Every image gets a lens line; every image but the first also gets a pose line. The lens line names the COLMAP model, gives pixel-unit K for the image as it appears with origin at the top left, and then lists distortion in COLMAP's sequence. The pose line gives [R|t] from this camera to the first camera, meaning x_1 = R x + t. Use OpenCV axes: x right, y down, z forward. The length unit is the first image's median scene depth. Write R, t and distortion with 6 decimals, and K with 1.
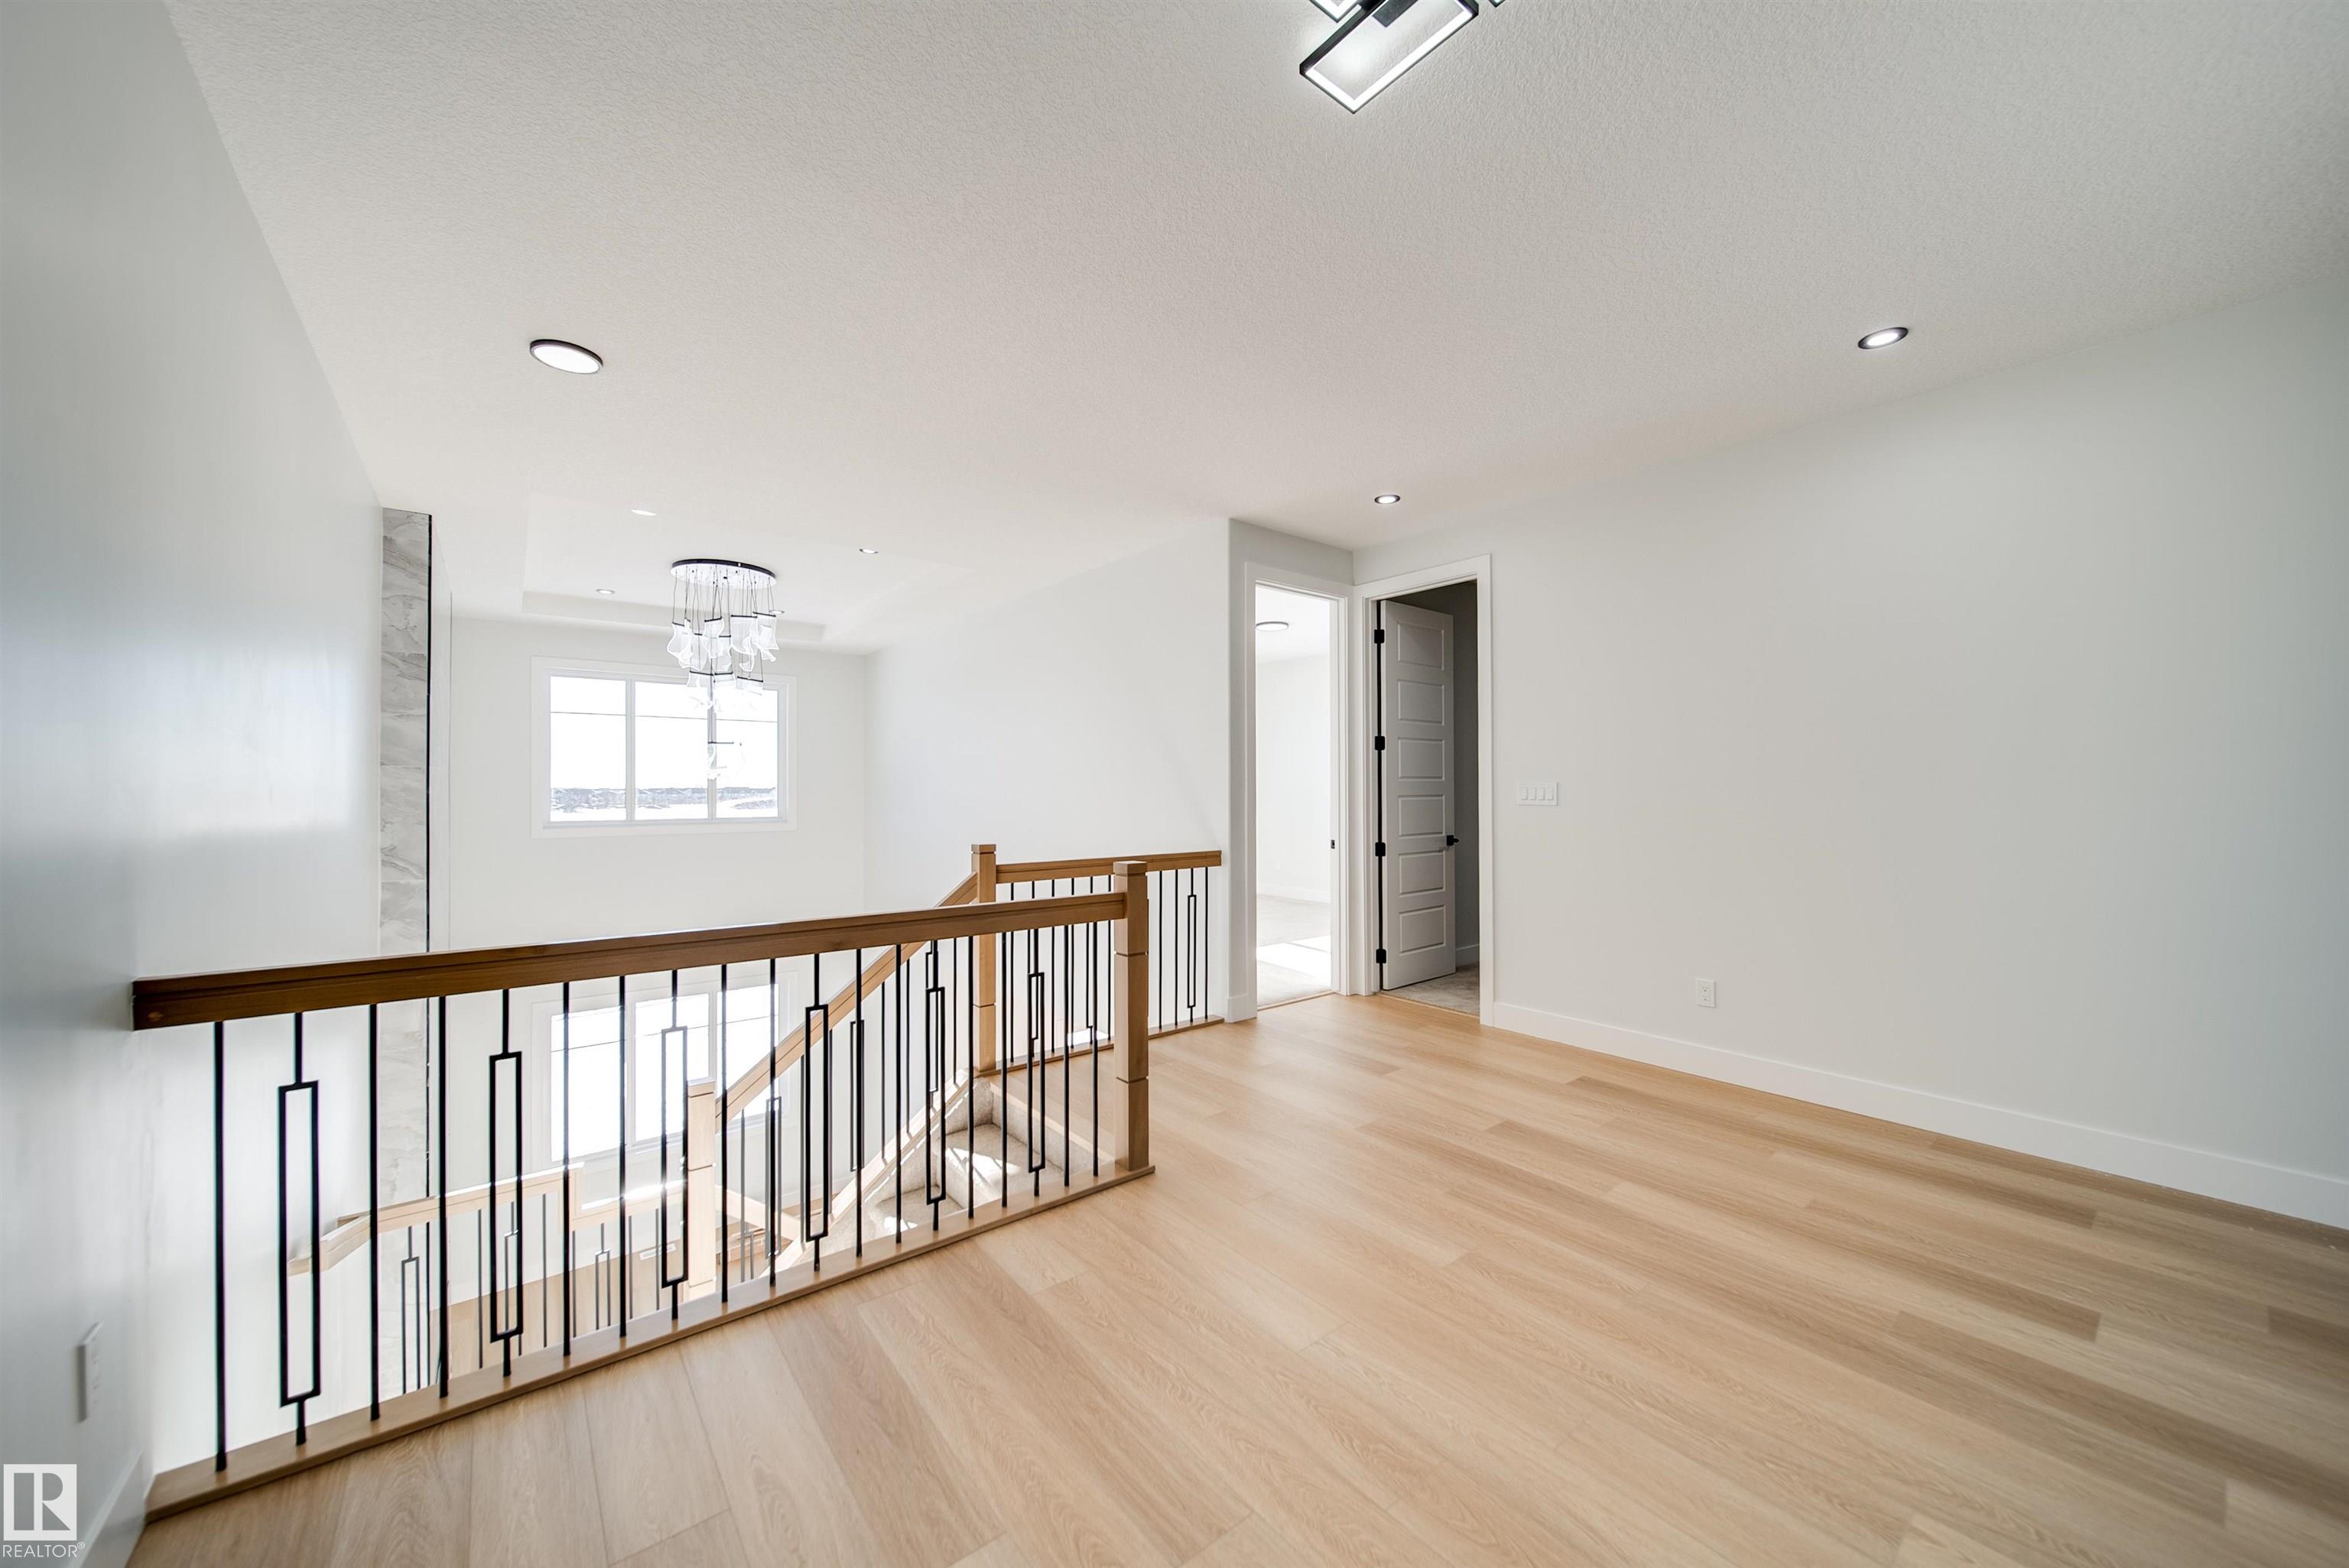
lens RADIAL K [[839.0, 0, 1183.5], [0, 839.0, 772.9], [0, 0, 1]] dist [-0.001838, -0.000092]
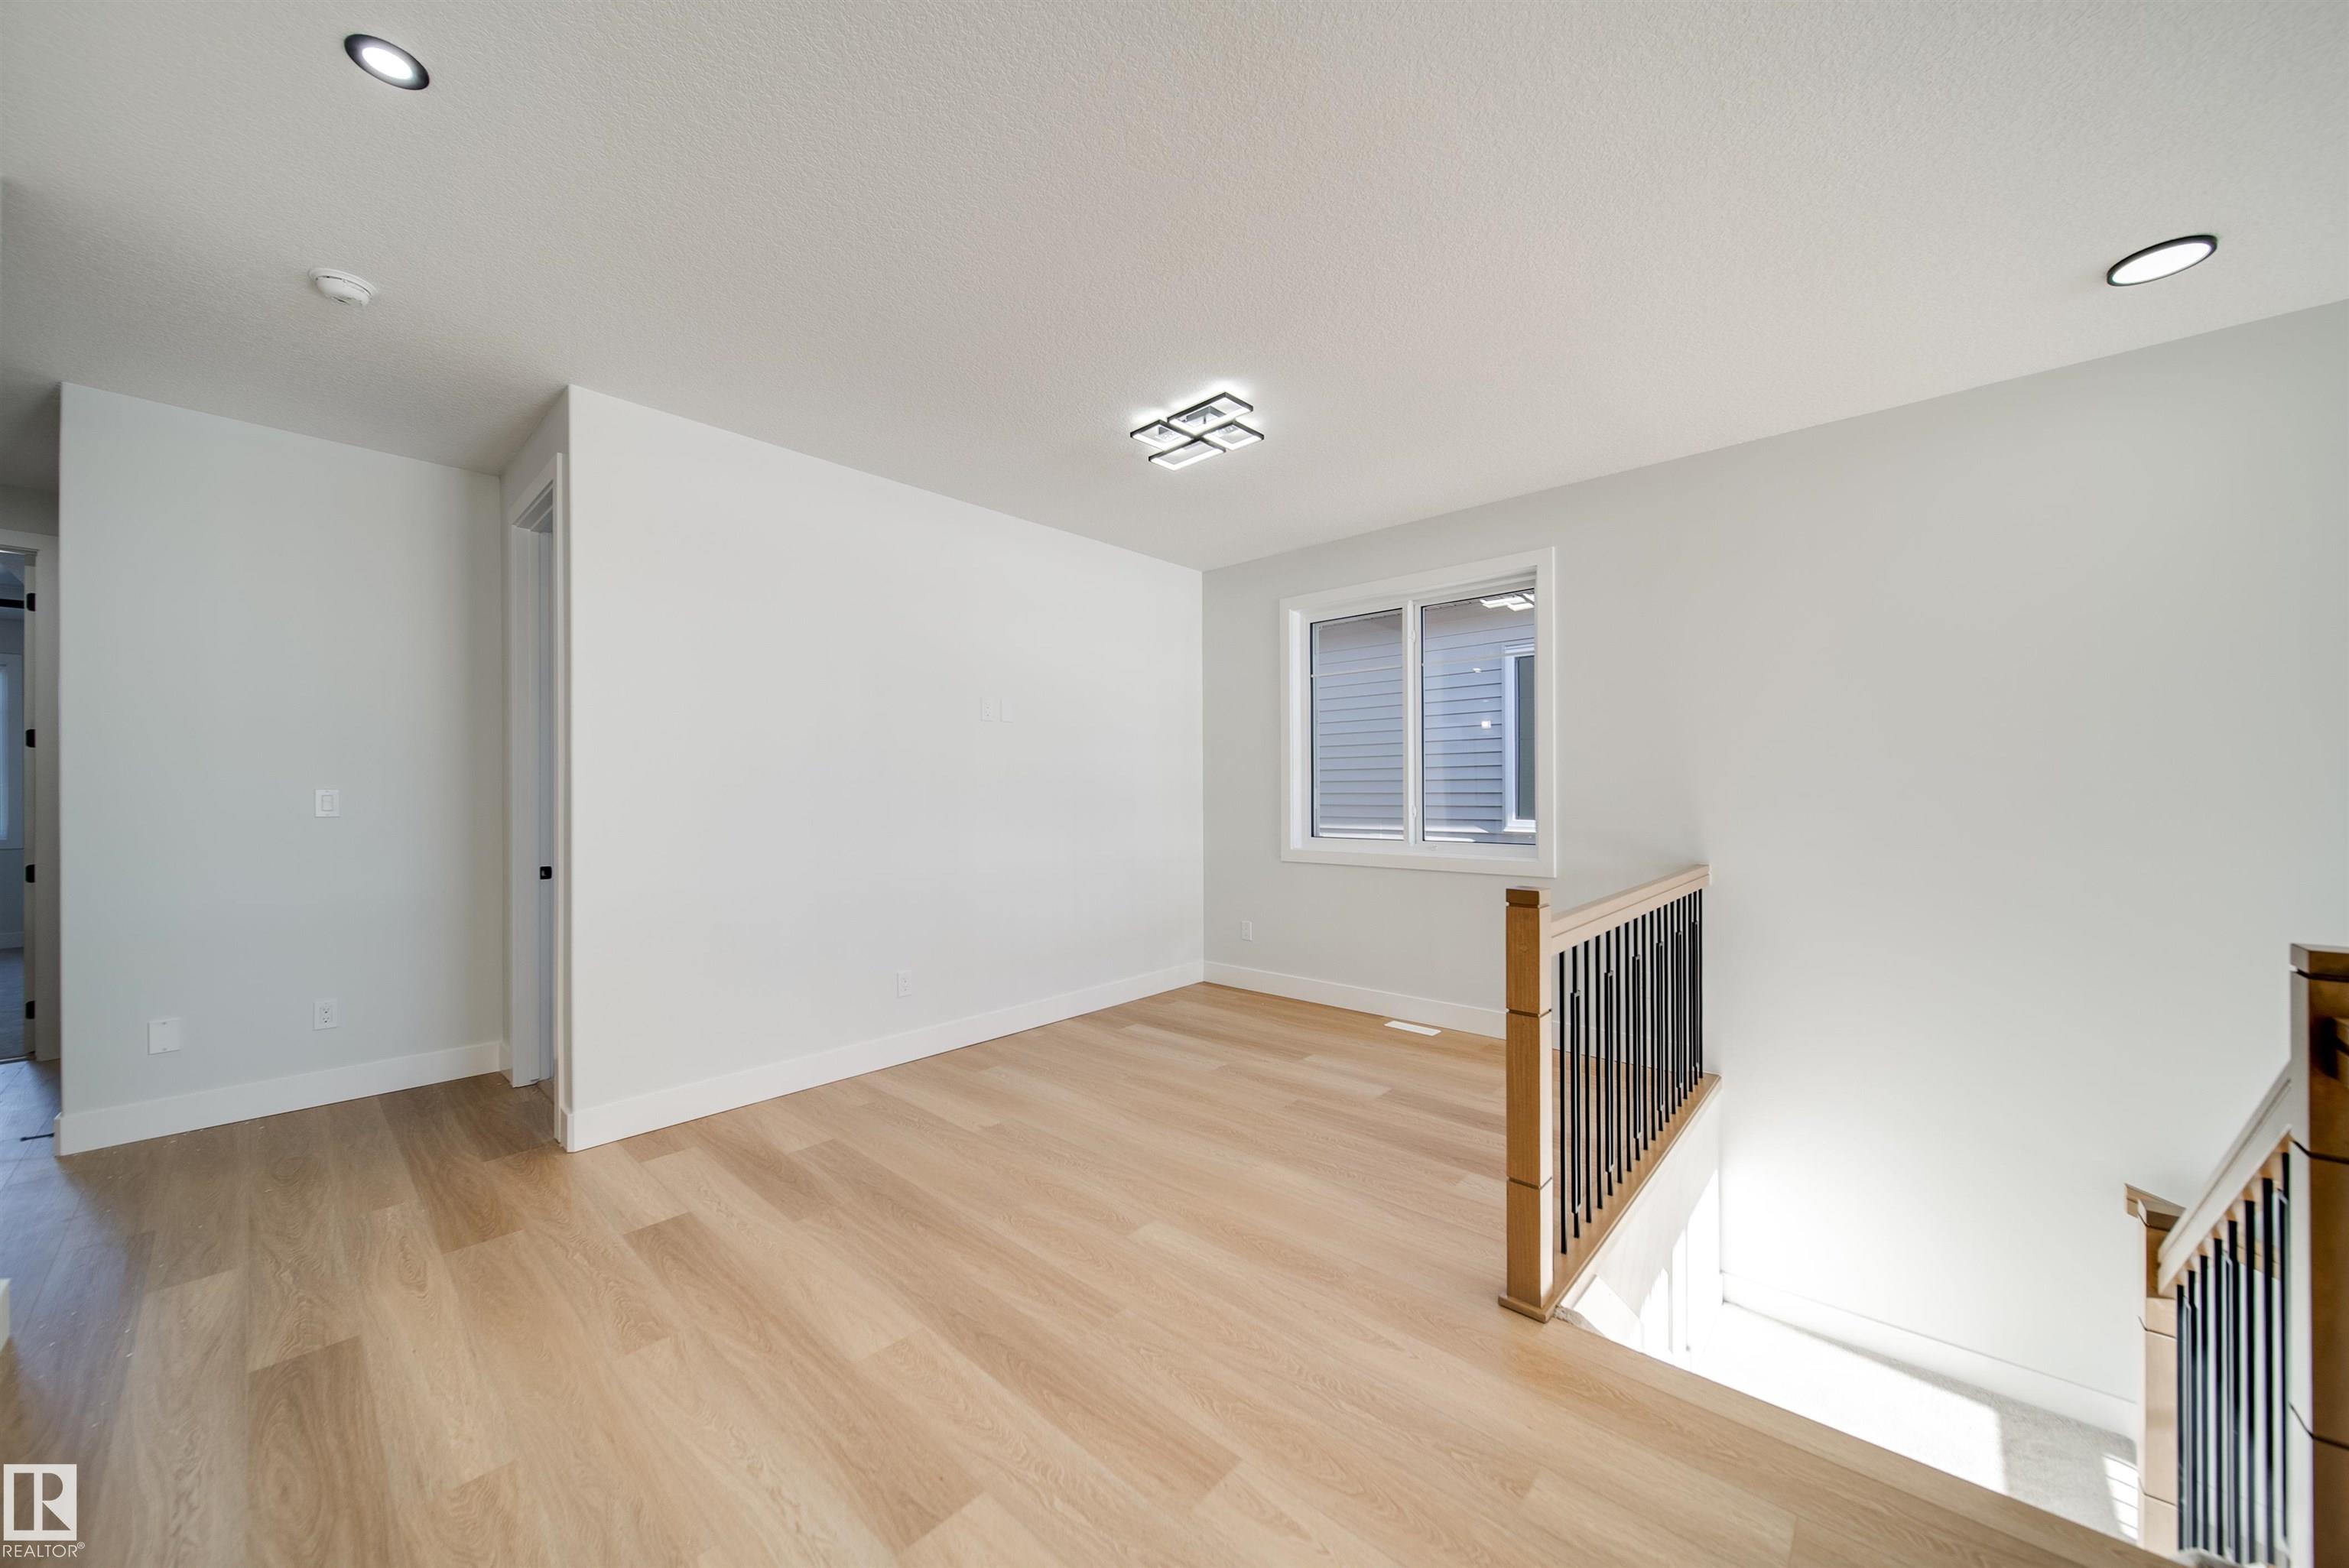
lens RADIAL K [[839.0, 0, 1180.7], [0, 839.0, 791.7], [0, 0, 1]] dist [-0.001838, -0.000092]
pose [[-0.988548, 0.006035, -0.150786, 0.368117], [0.008690, 0.999818, -0.016958, 0.029610], [0.150656, -0.018075, -0.988421, 1.770149]]
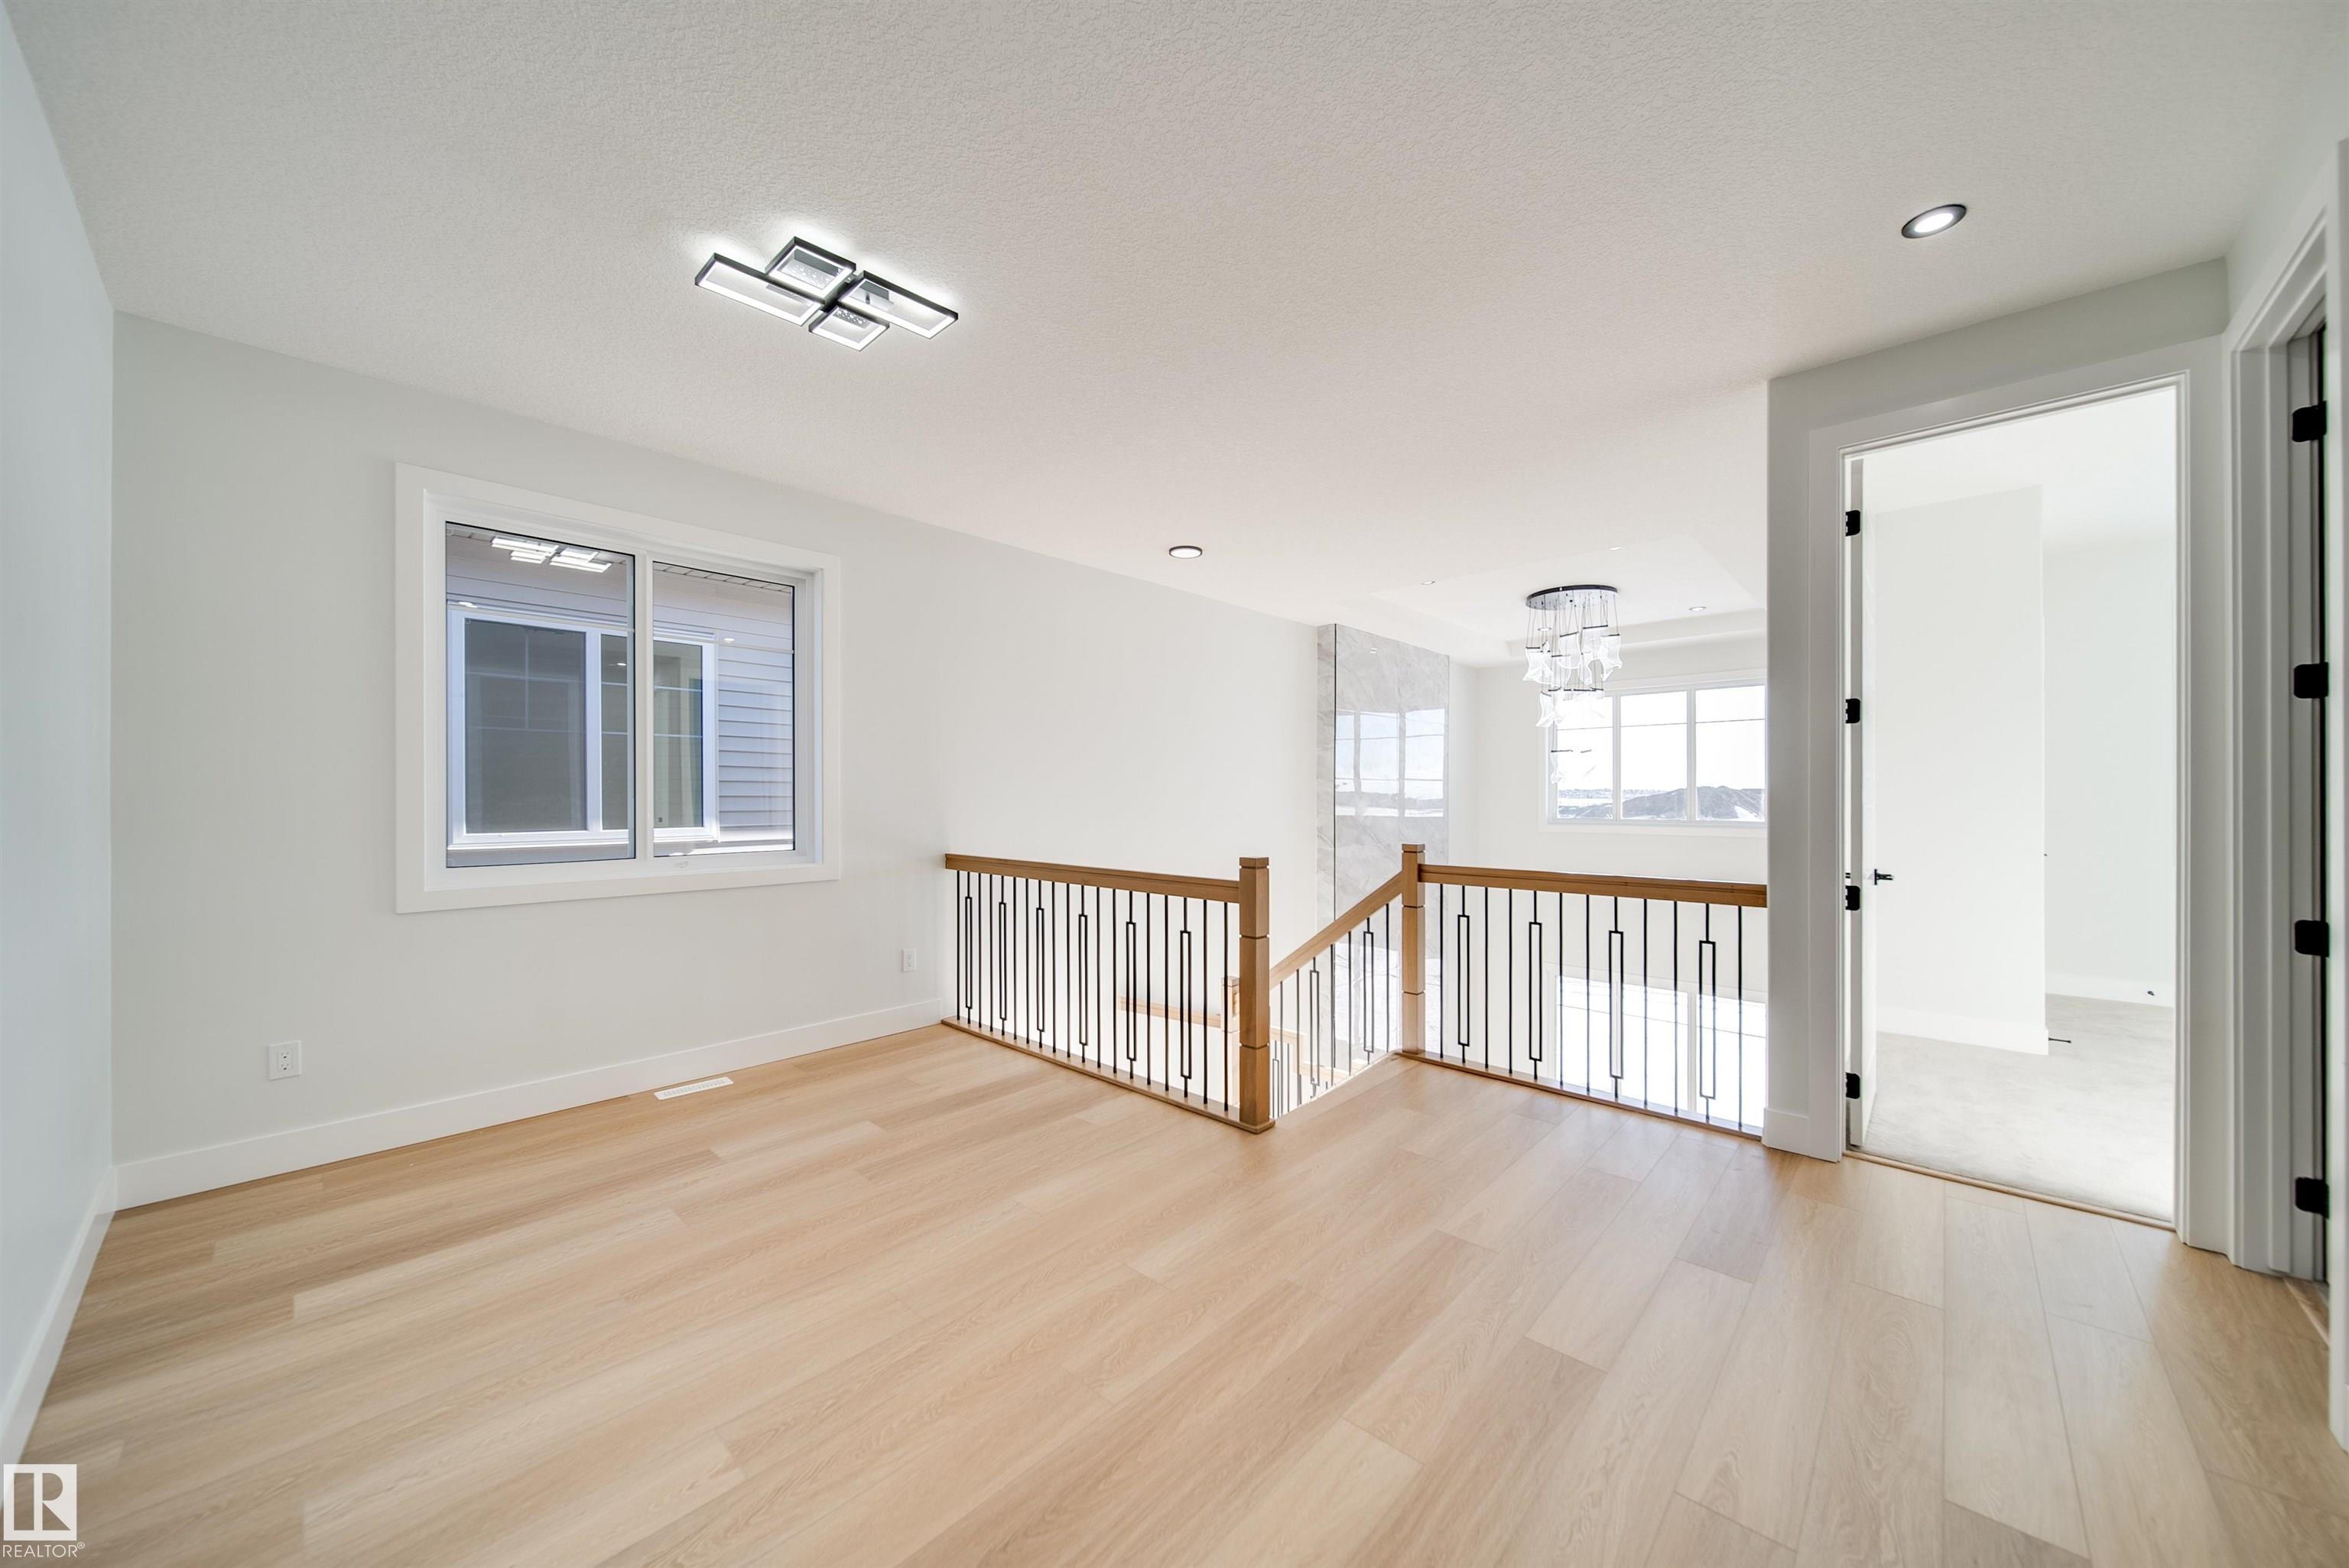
lens RADIAL K [[839.0, 0, 1183.6], [0, 839.0, 792.1], [0, 0, 1]] dist [-0.001838, -0.000092]
pose [[0.145825, -0.000254, -0.989310, 1.103299], [0.019601, 0.999804, 0.002632, 0.013075], [0.989116, -0.019776, 0.145802, 0.775884]]
